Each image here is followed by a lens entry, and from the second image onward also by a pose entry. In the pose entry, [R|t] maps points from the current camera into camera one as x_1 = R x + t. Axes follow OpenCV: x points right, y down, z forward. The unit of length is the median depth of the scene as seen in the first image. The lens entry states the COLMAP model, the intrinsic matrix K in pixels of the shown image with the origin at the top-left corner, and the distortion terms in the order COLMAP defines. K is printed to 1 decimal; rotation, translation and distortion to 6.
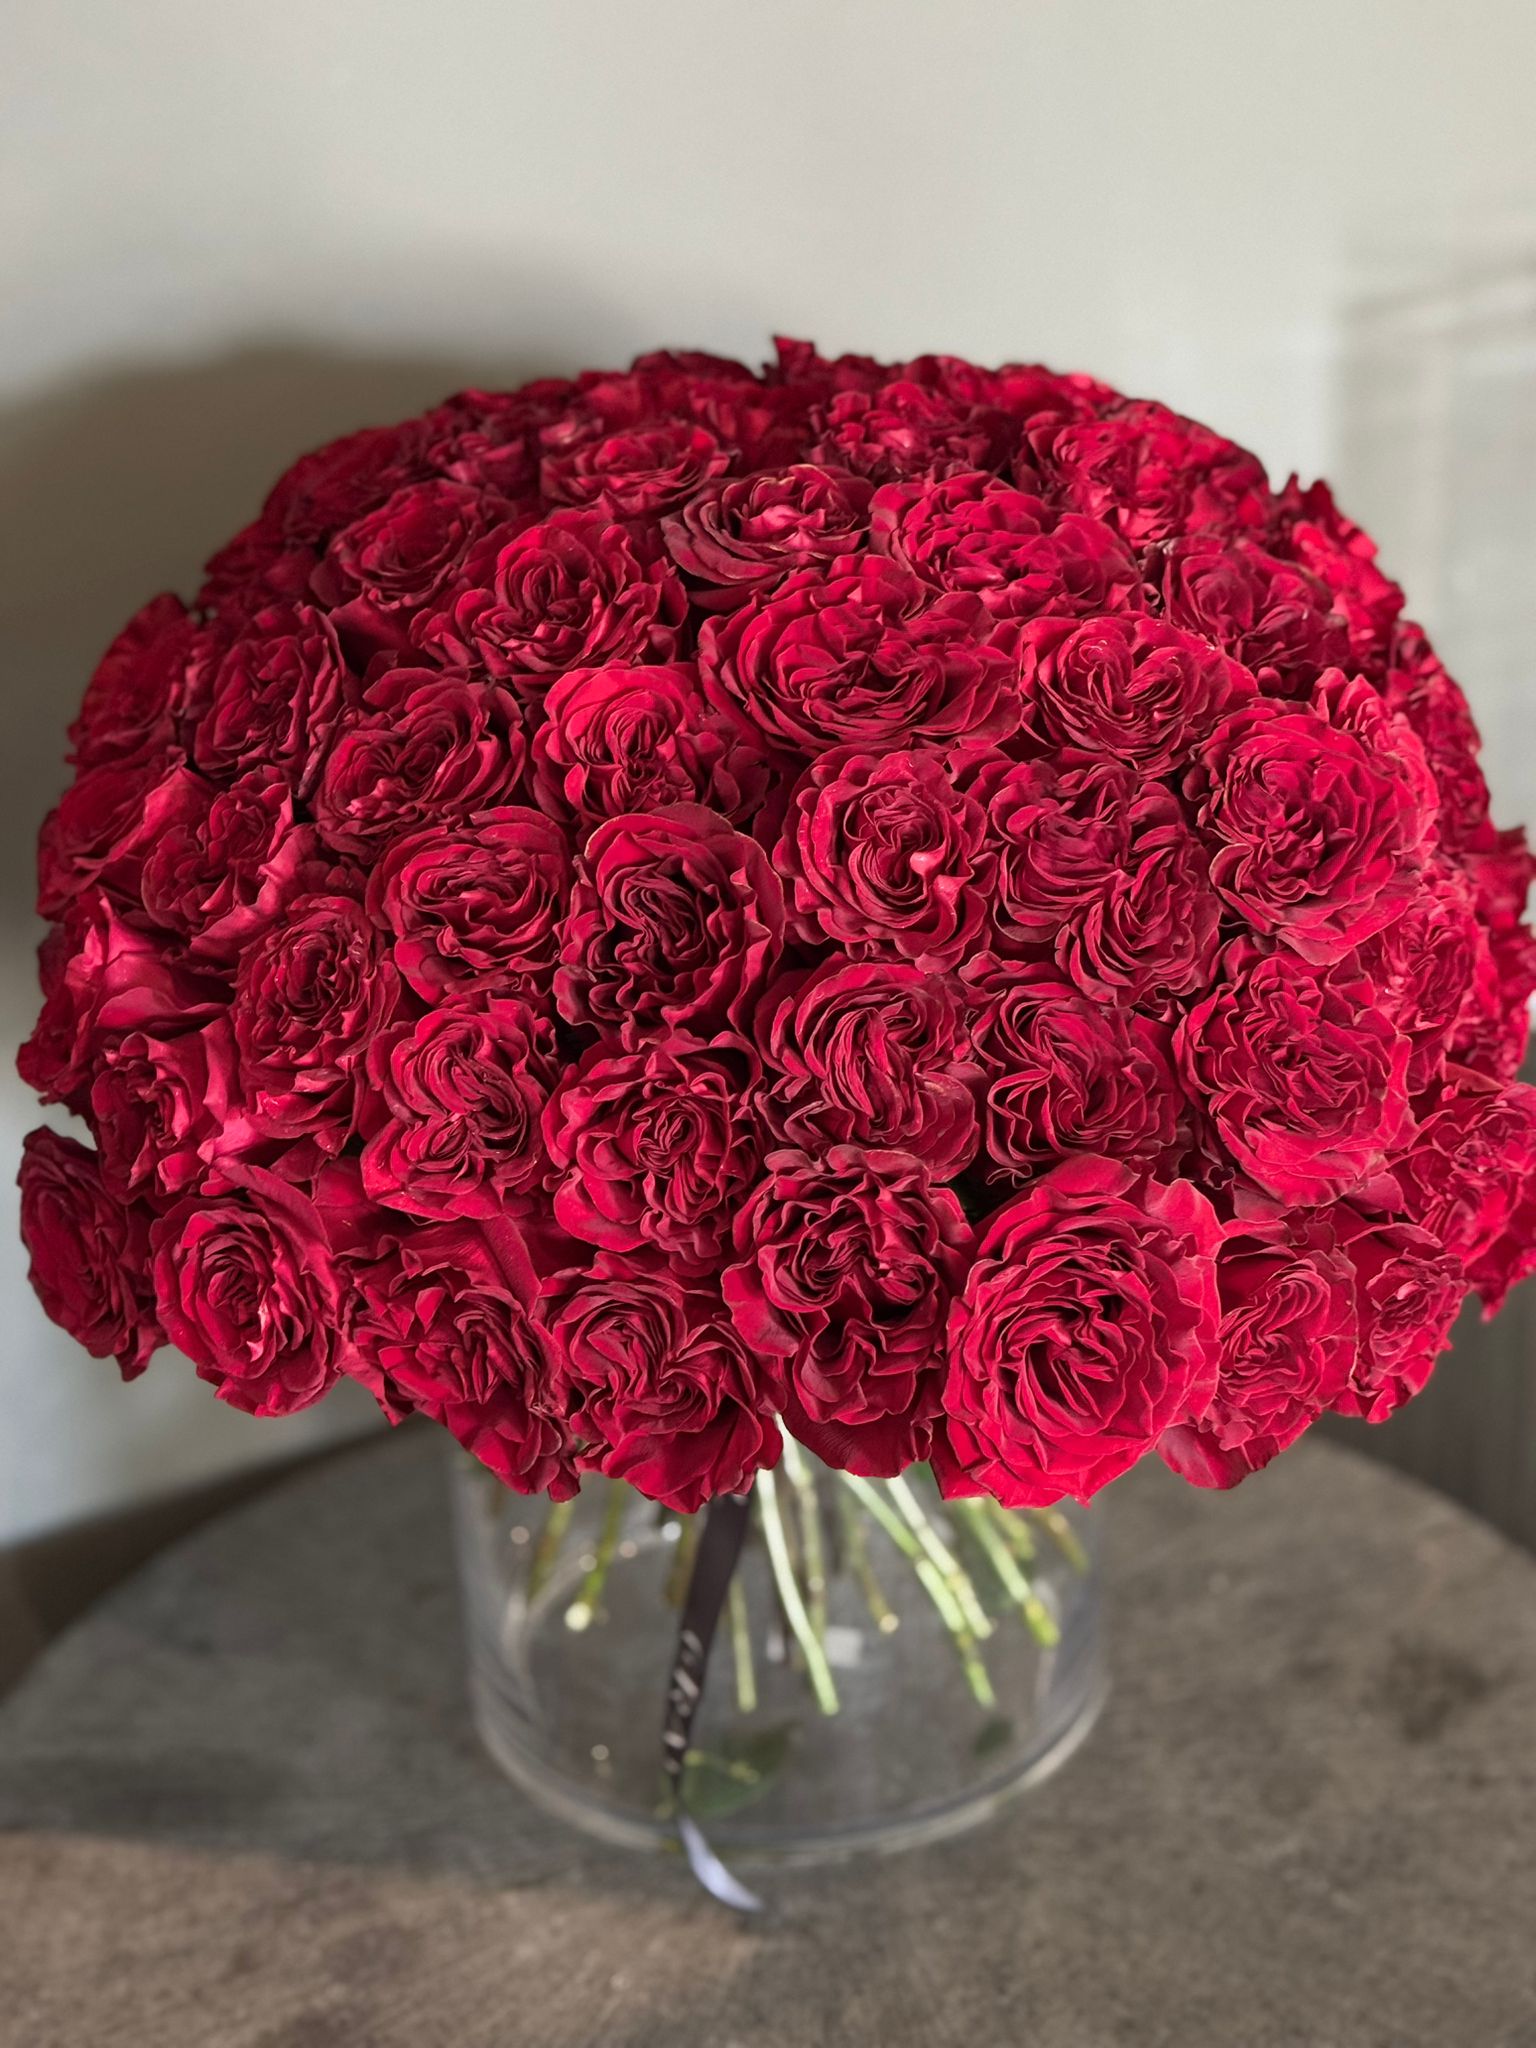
lens RADIAL K [[3130.7, 0, 768.0], [0, 3130.7, 1024.0], [0, 0, 1]] dist [0.254440, -0.042596]
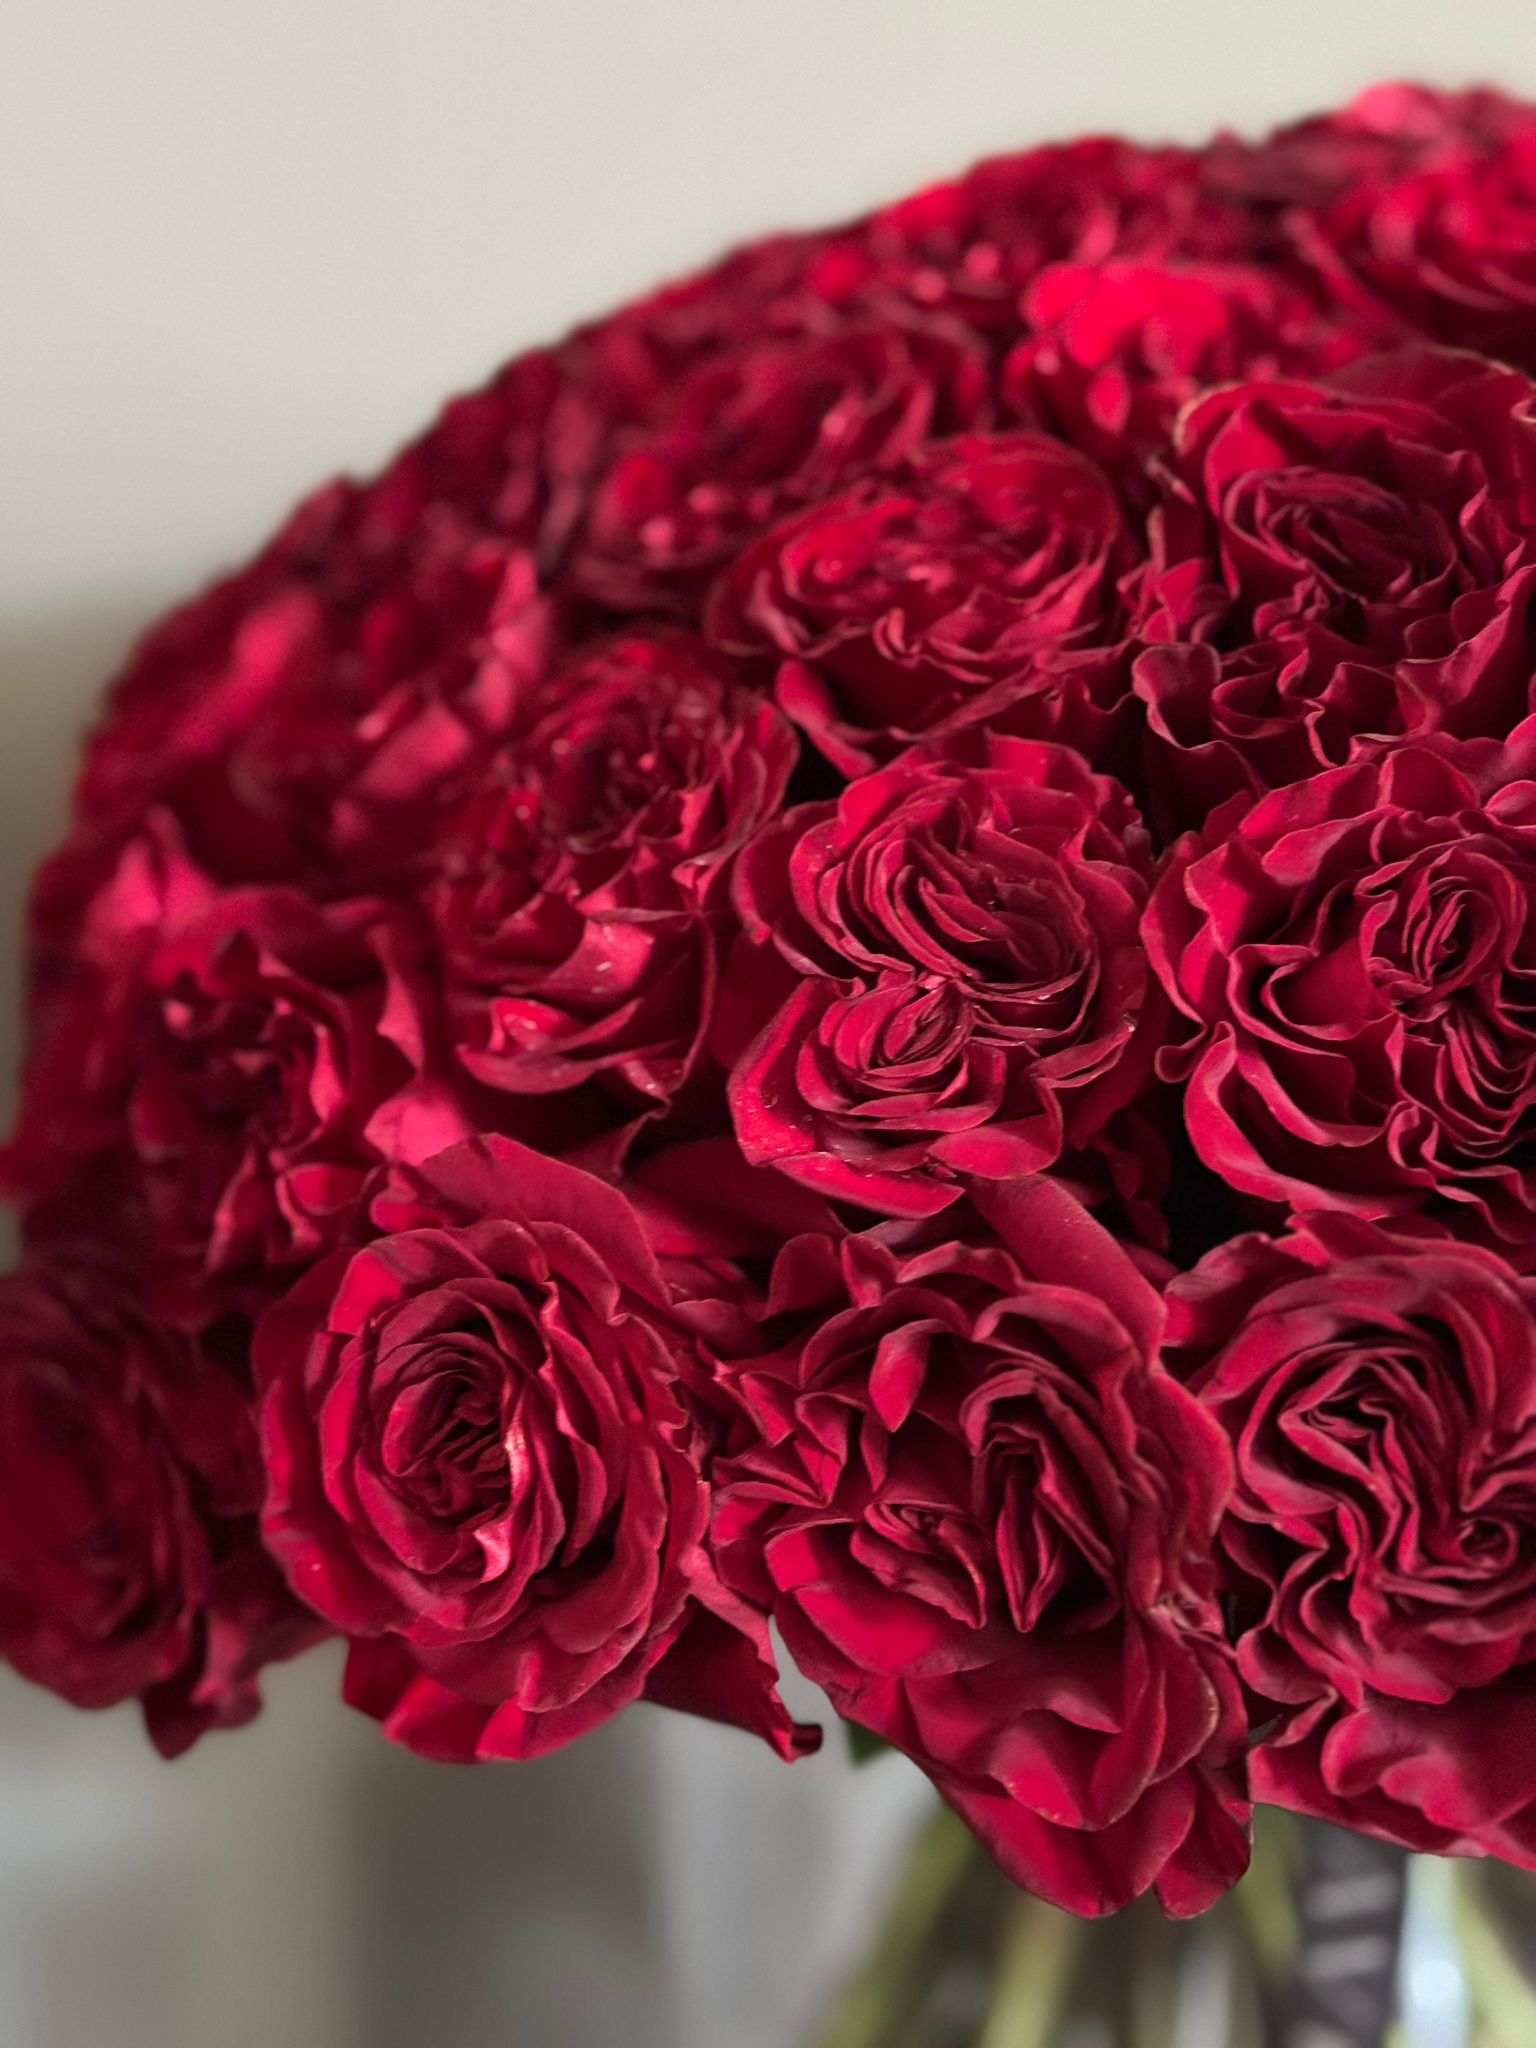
lens RADIAL K [[3130.7, 0, 768.0], [0, 3130.7, 1024.0], [0, 0, 1]] dist [0.254440, -0.042596]
pose [[0.998520, -0.034773, 0.041816, -0.142842], [0.047954, 0.925646, -0.375340, 0.207466], [-0.025655, 0.376790, 0.925944, 0.572481]]
